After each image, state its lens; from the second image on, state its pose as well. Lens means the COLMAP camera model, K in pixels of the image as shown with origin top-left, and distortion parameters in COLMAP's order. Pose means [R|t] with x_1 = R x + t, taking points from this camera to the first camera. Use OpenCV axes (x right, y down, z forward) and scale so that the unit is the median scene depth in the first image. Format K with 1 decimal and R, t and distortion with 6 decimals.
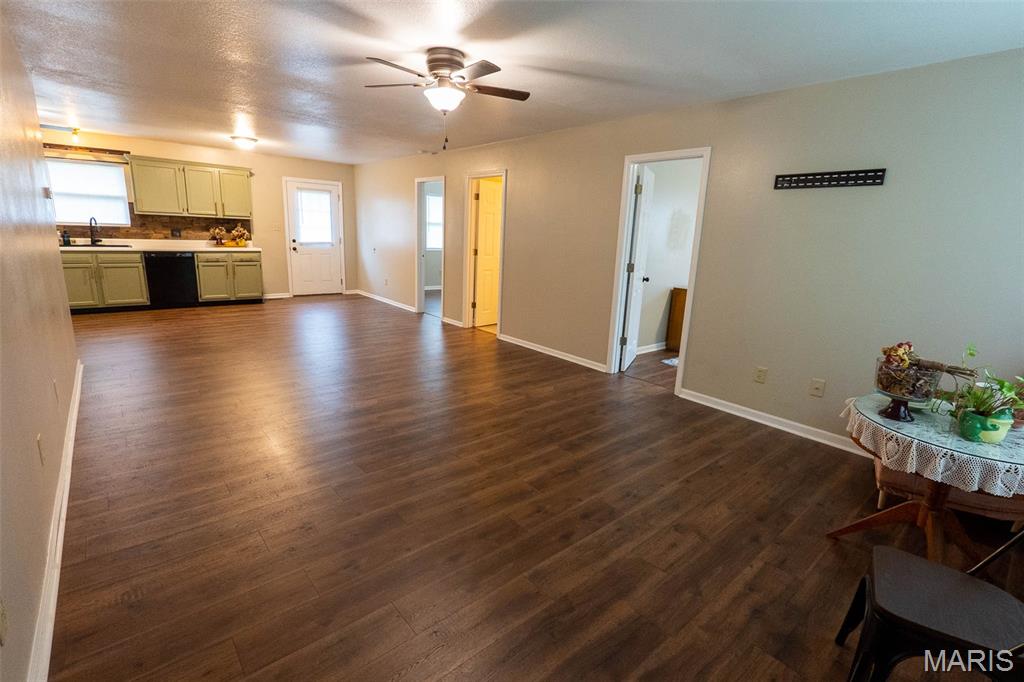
lens RADIAL K [[472.8, 0, 512.1], [0, 472.8, 338.5], [0, 0, 1]] dist [-0.005606, 0.001069]
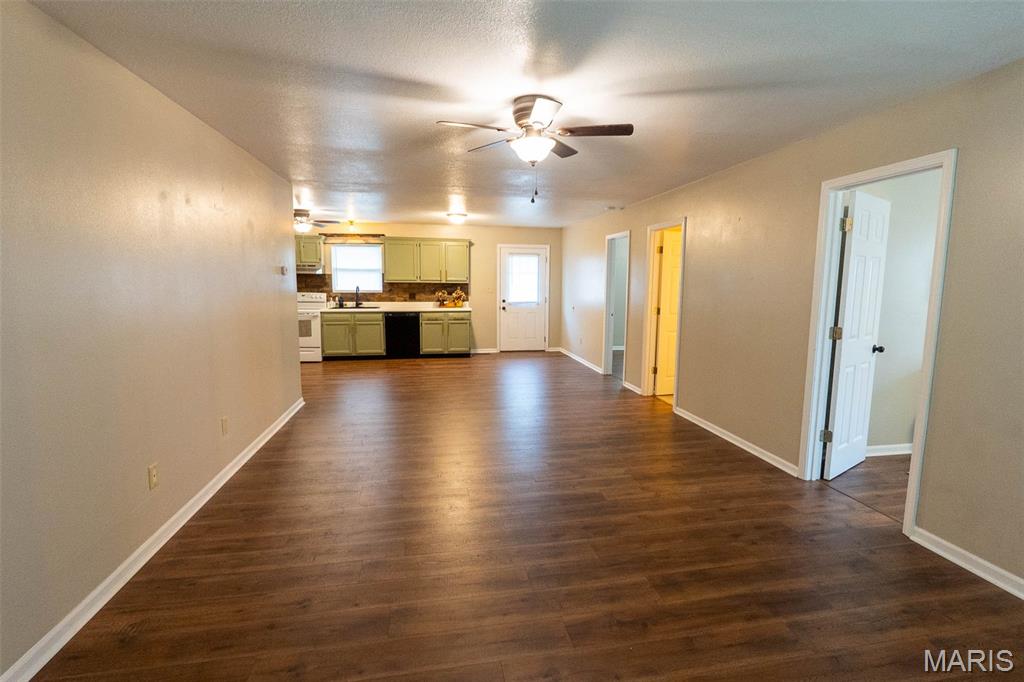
lens RADIAL K [[472.8, 0, 513.5], [0, 472.8, 338.5], [0, 0, 1]] dist [-0.005606, 0.001069]
pose [[0.867017, 0.022856, -0.497754, 0.128228], [-0.081191, 0.992077, -0.095869, -0.024091], [0.491620, 0.123533, 0.862003, 0.107666]]
